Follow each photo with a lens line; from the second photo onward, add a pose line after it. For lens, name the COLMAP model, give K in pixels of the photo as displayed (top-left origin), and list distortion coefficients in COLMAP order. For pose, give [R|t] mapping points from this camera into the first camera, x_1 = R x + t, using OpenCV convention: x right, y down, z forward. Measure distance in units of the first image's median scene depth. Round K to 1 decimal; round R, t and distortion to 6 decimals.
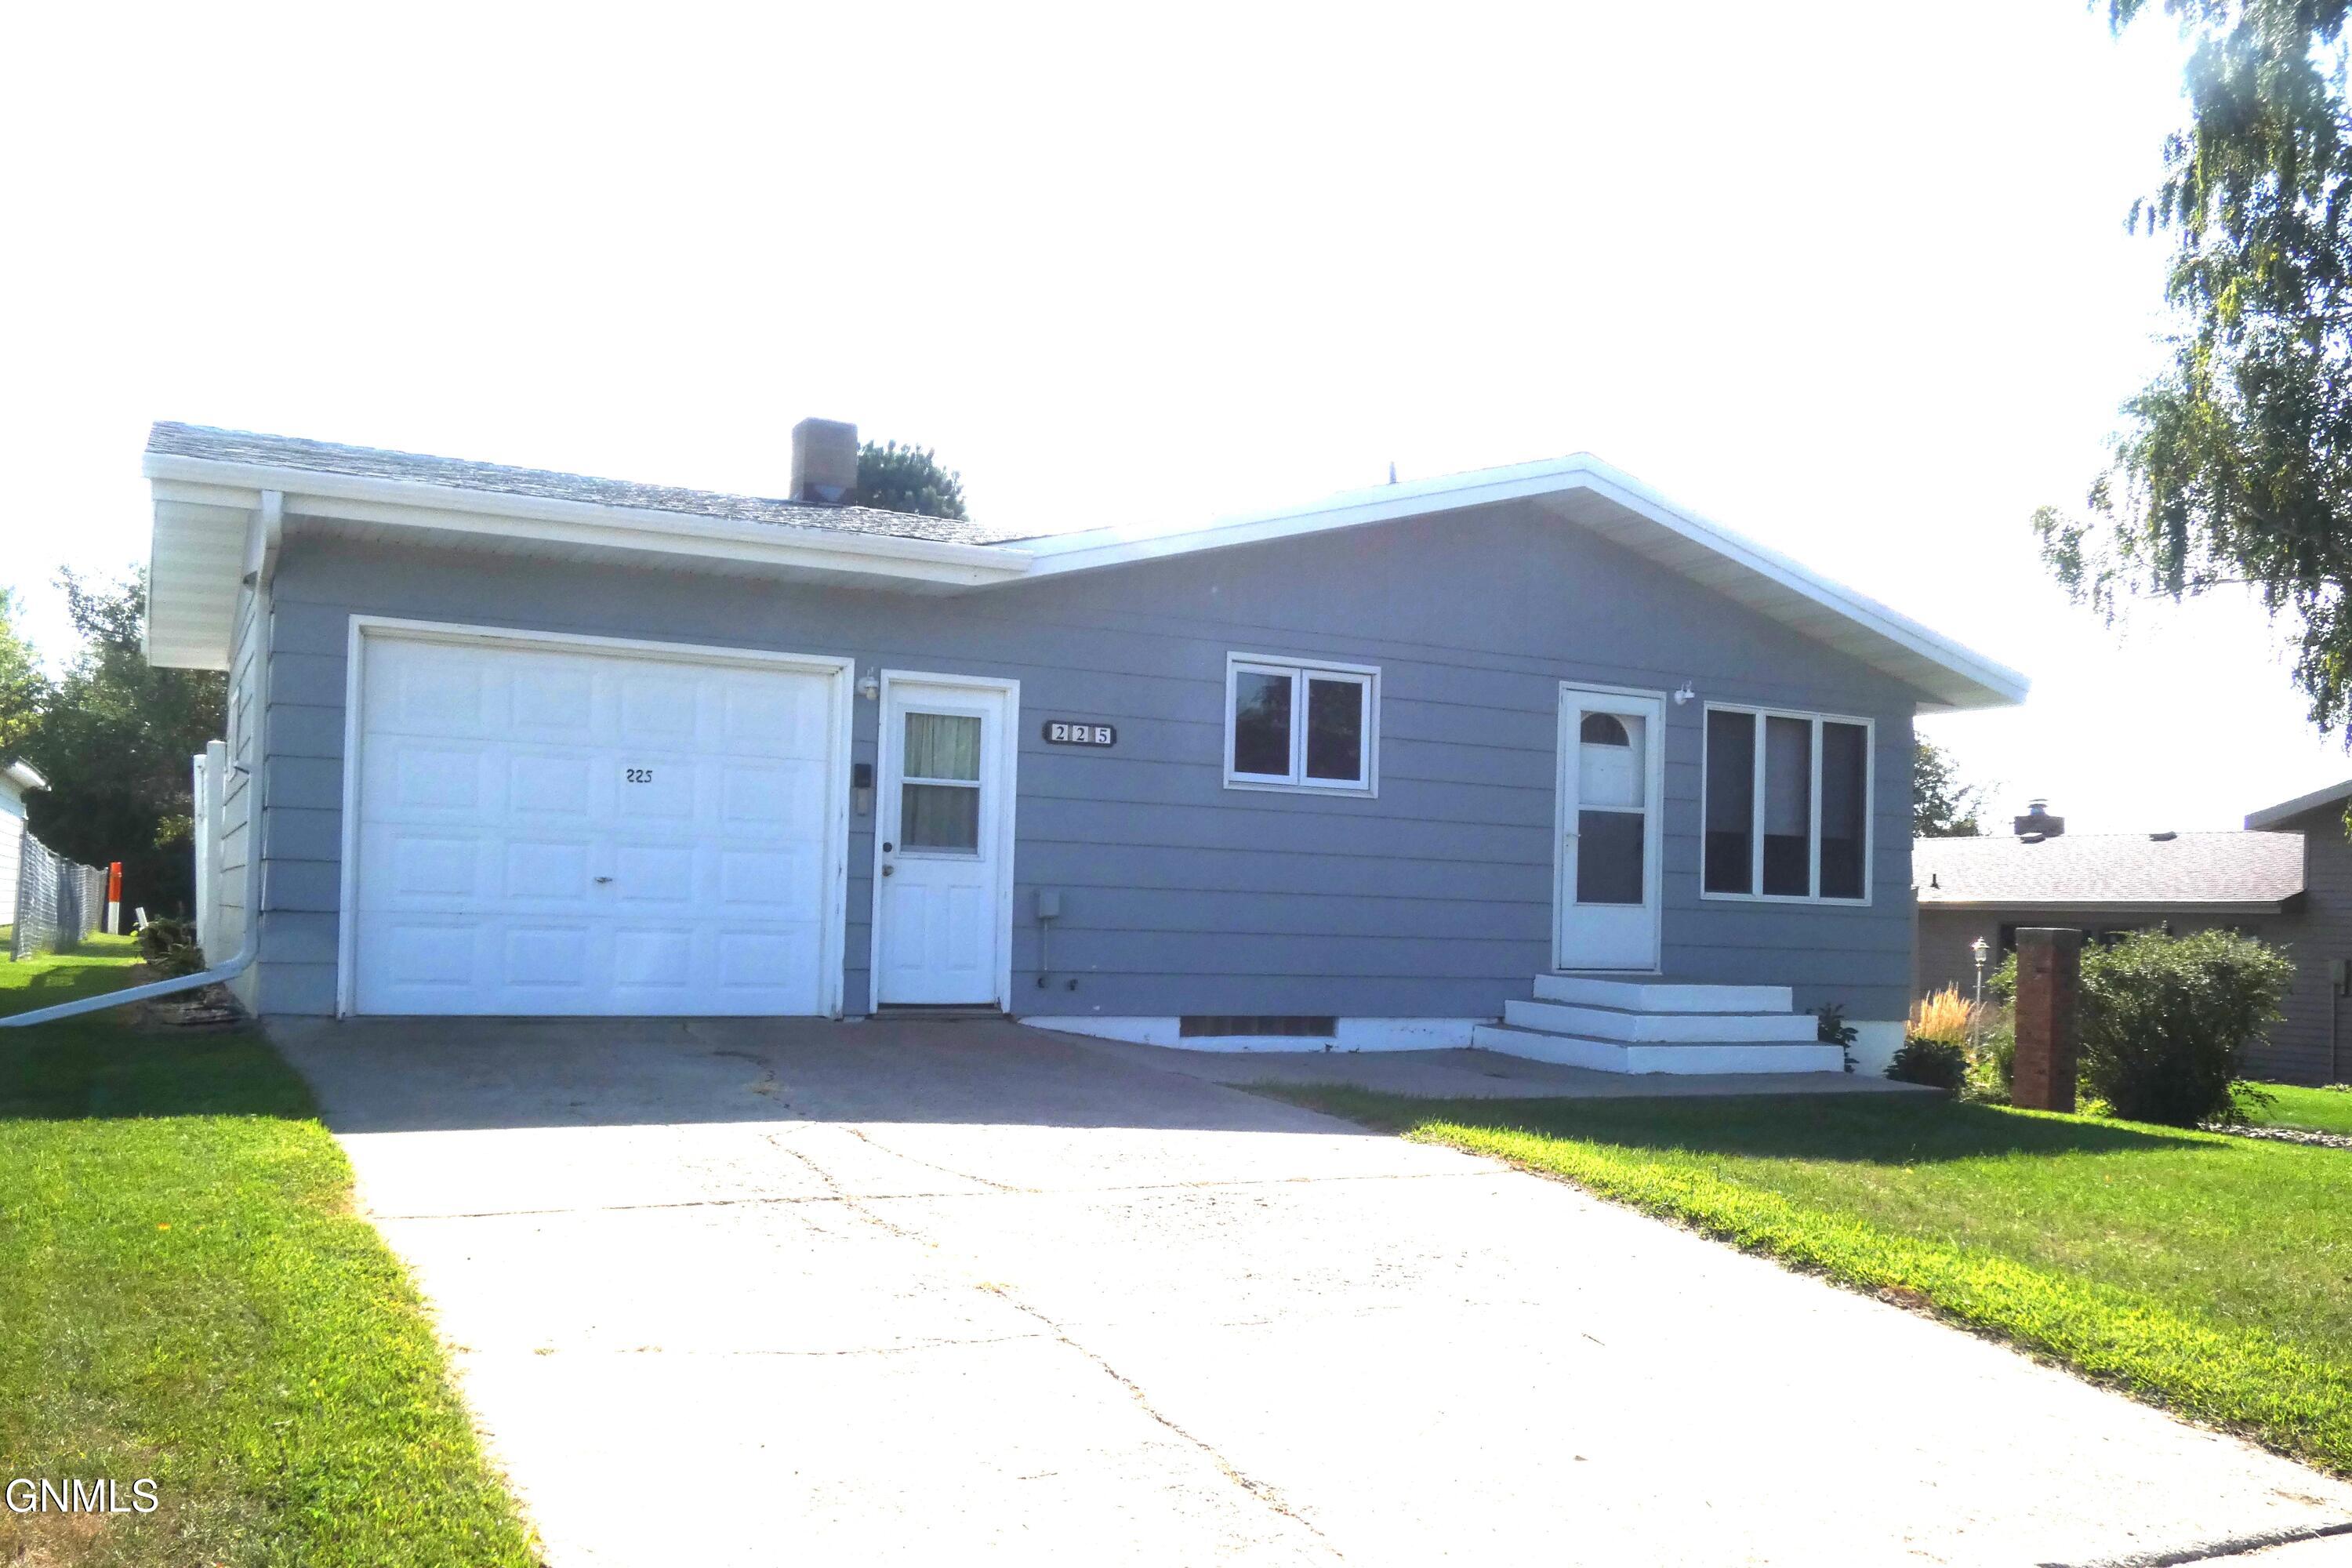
lens RADIAL K [[2027.8, 0, 1200.4], [0, 2027.8, 885.2], [0, 0, 1]] dist [-0.033634, -0.009562]
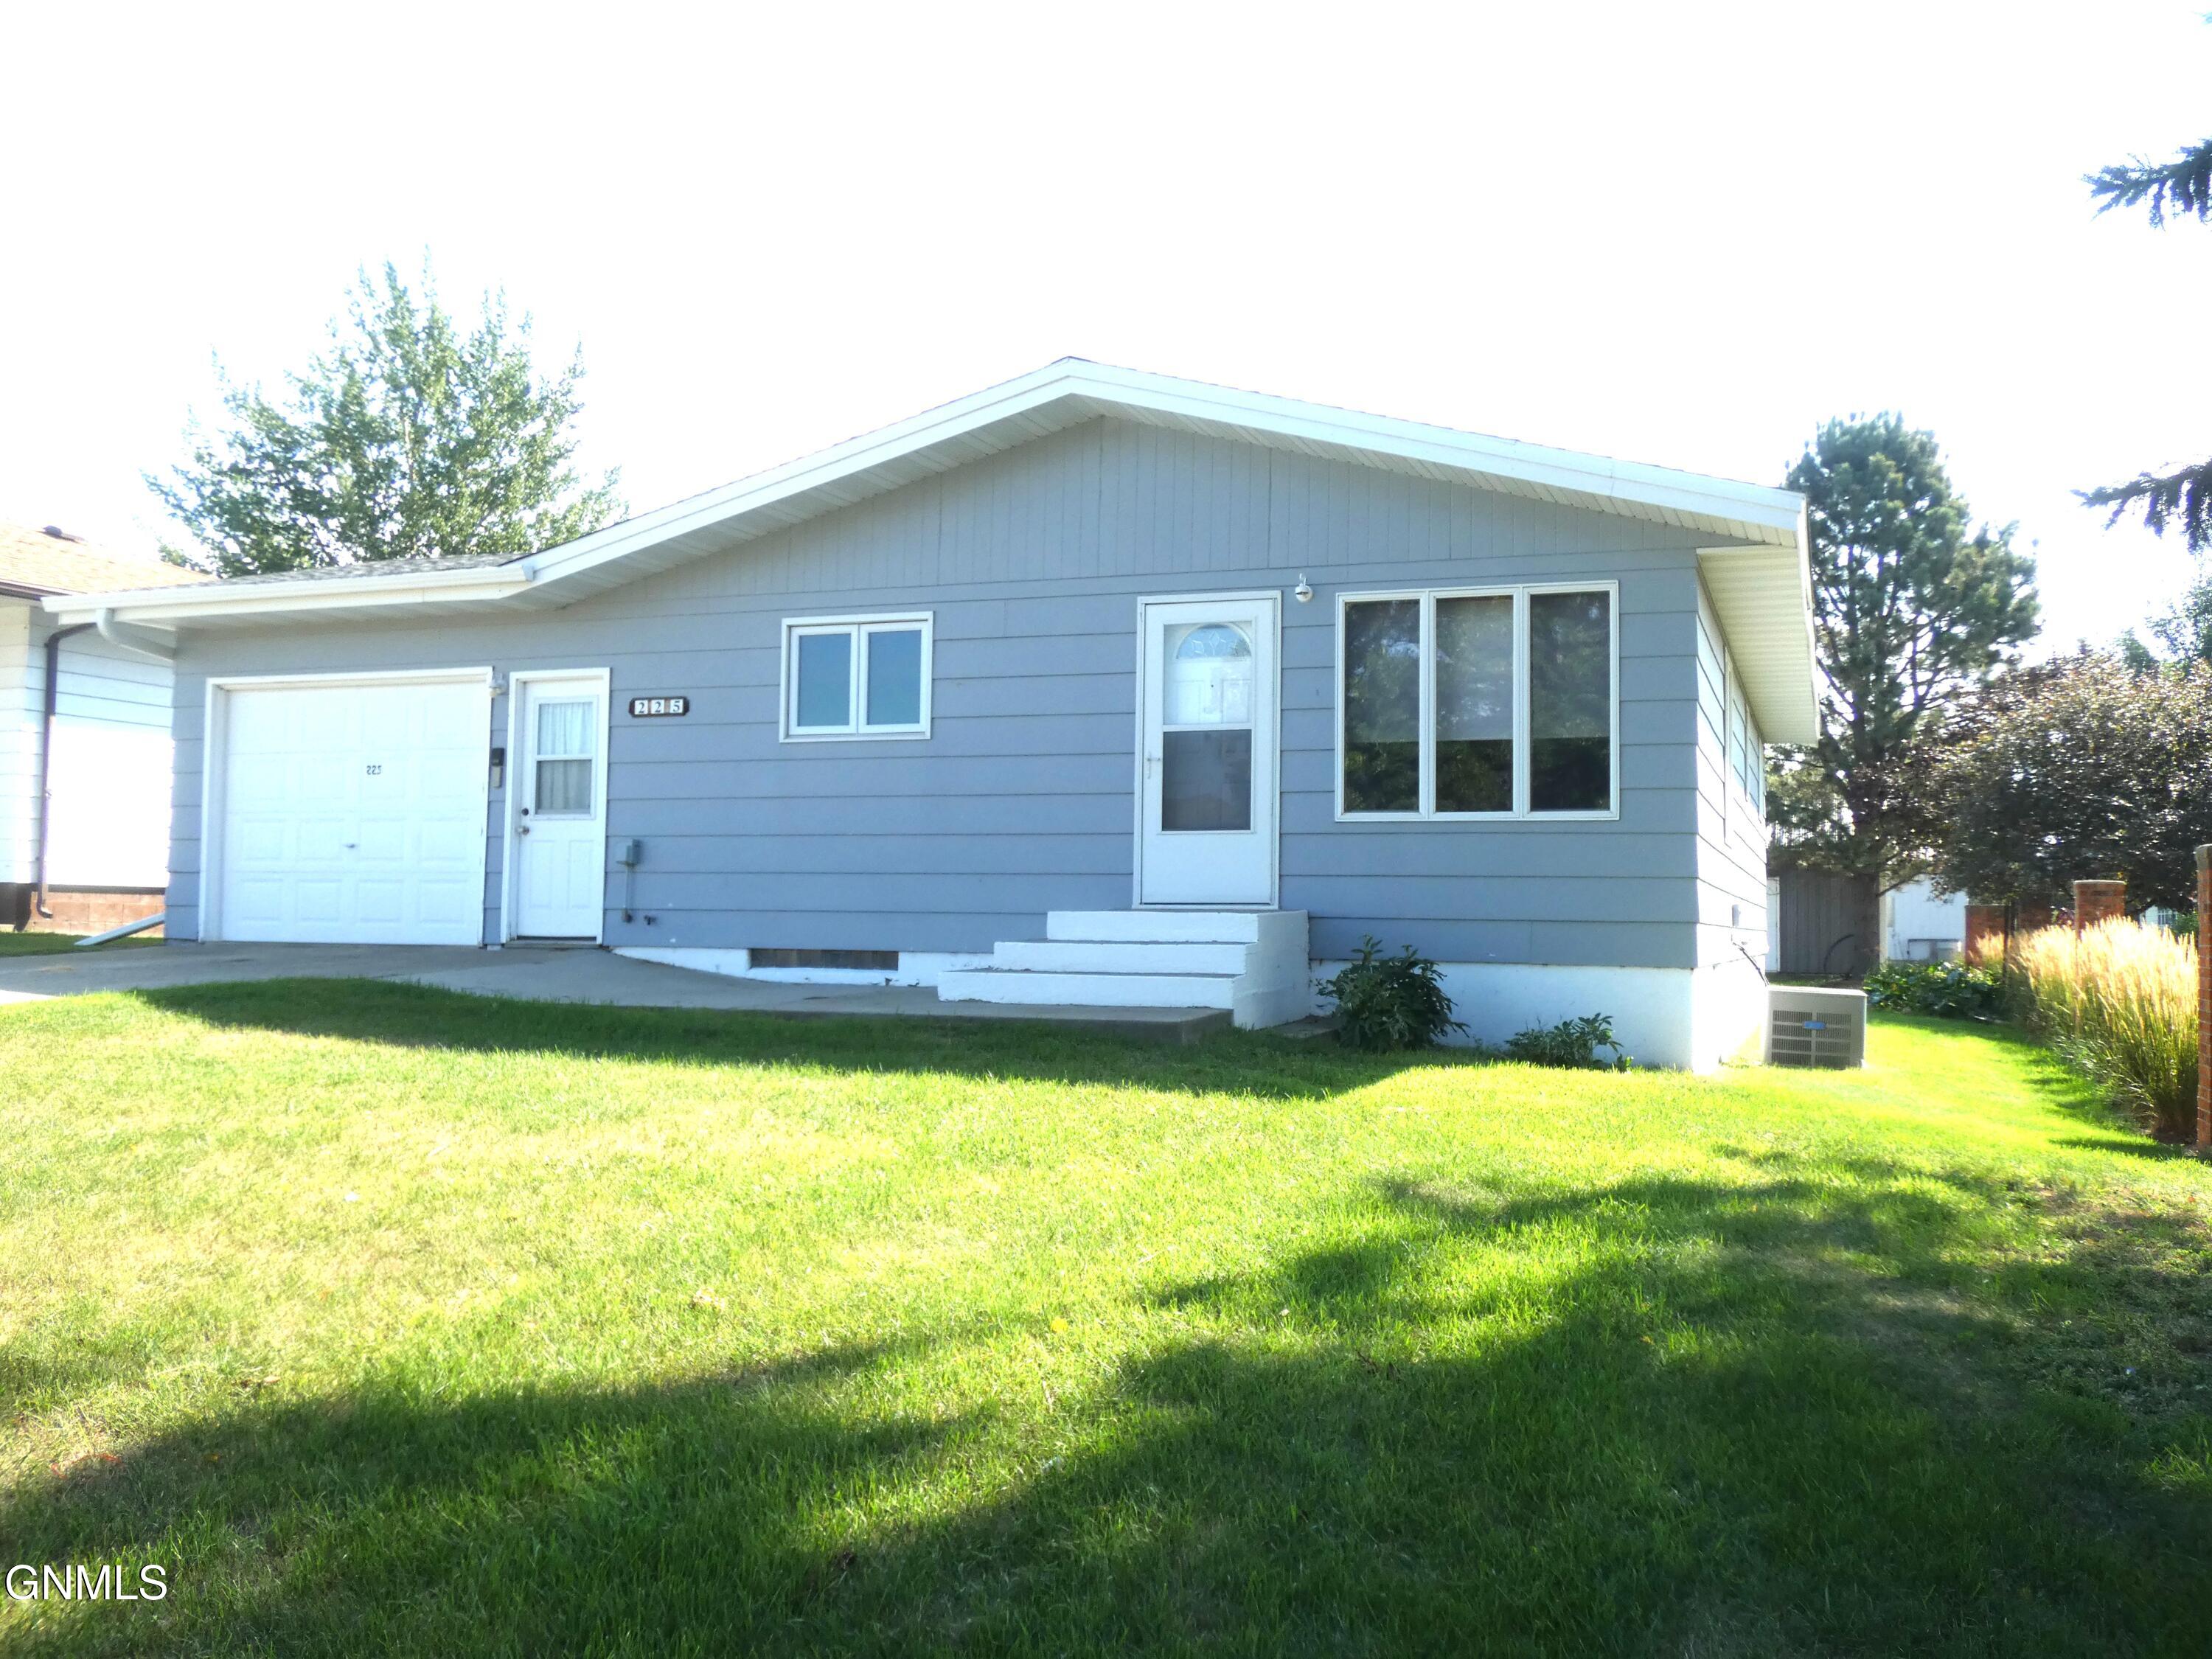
lens RADIAL K [[1973.8, 0, 1102.2], [0, 1973.8, 825.0], [0, 0, 1]] dist [-0.009979, 0.004874]
pose [[0.663313, -0.058176, -0.746077, 0.892393], [0.020206, 0.998003, -0.059855, 0.062612], [0.748069, 0.024627, 0.663164, 0.405614]]
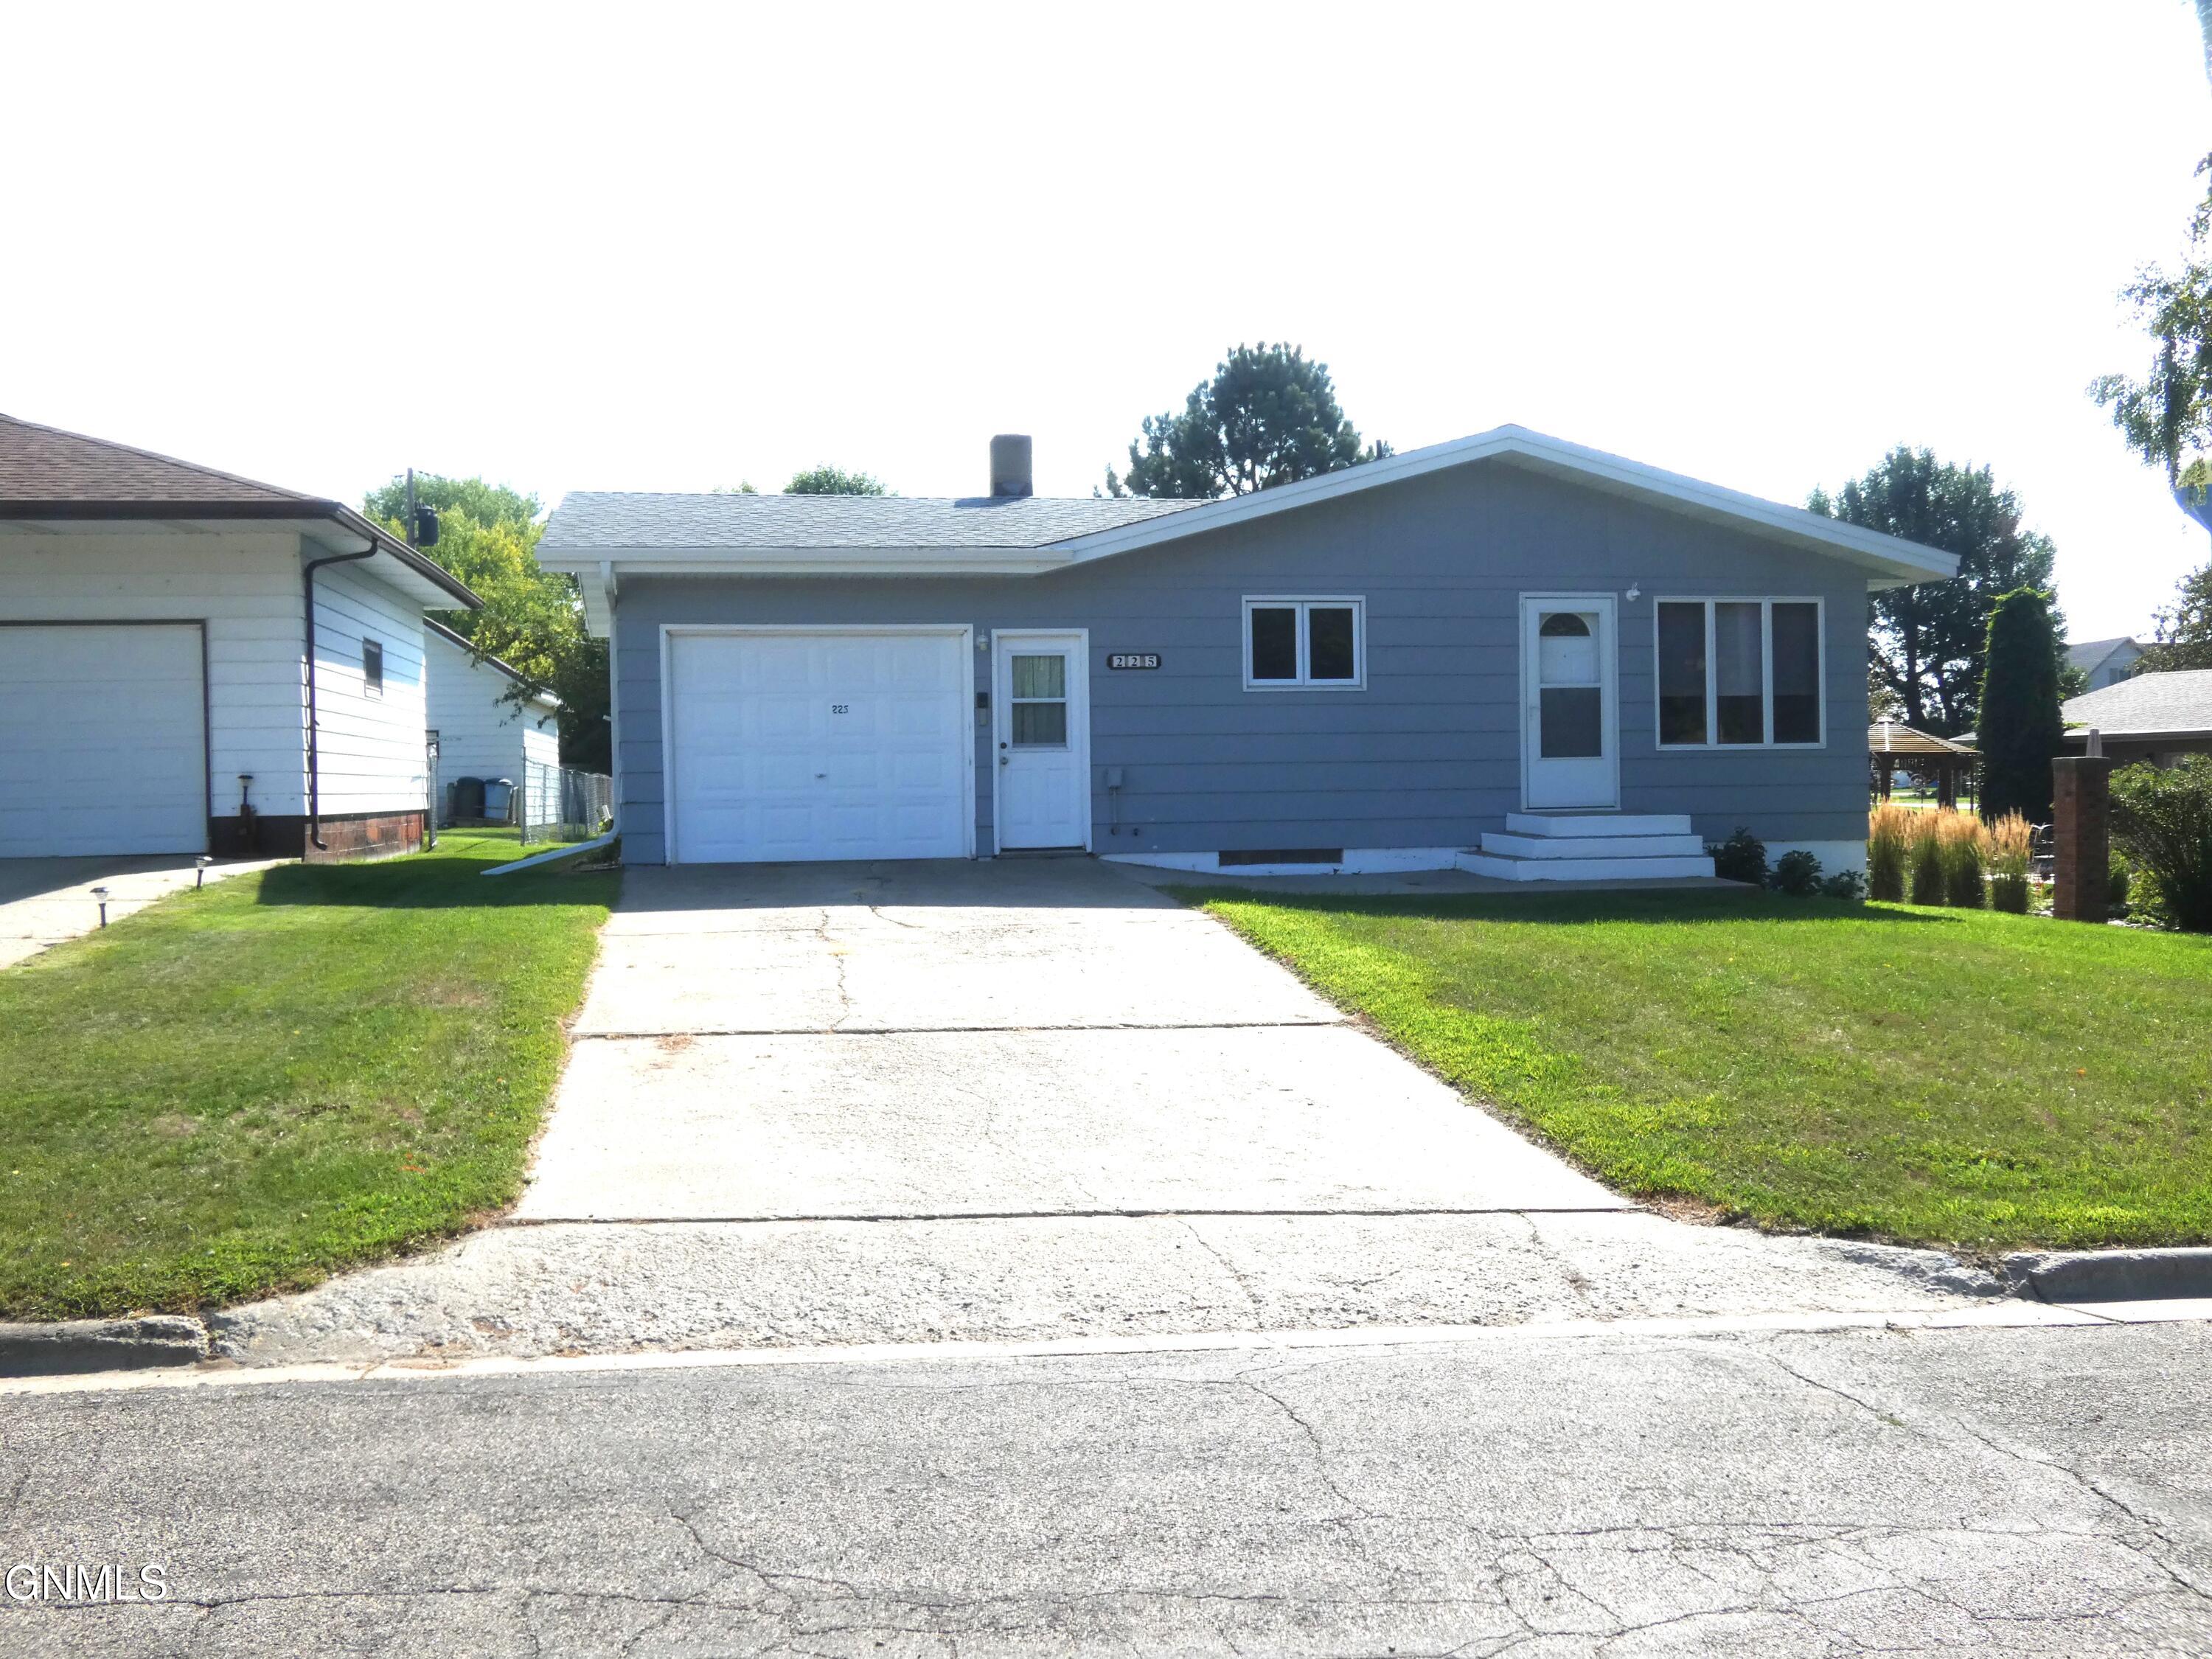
lens RADIAL K [[2264.0, 0, 1111.9], [0, 2264.0, 829.0], [0, 0, 1]] dist [-0.004502, 0.000000]
pose [[0.951504, -0.036708, -0.305438, 0.392863], [0.047583, 0.998468, 0.028232, -0.000393], [0.303934, -0.041396, 0.951793, -0.532868]]
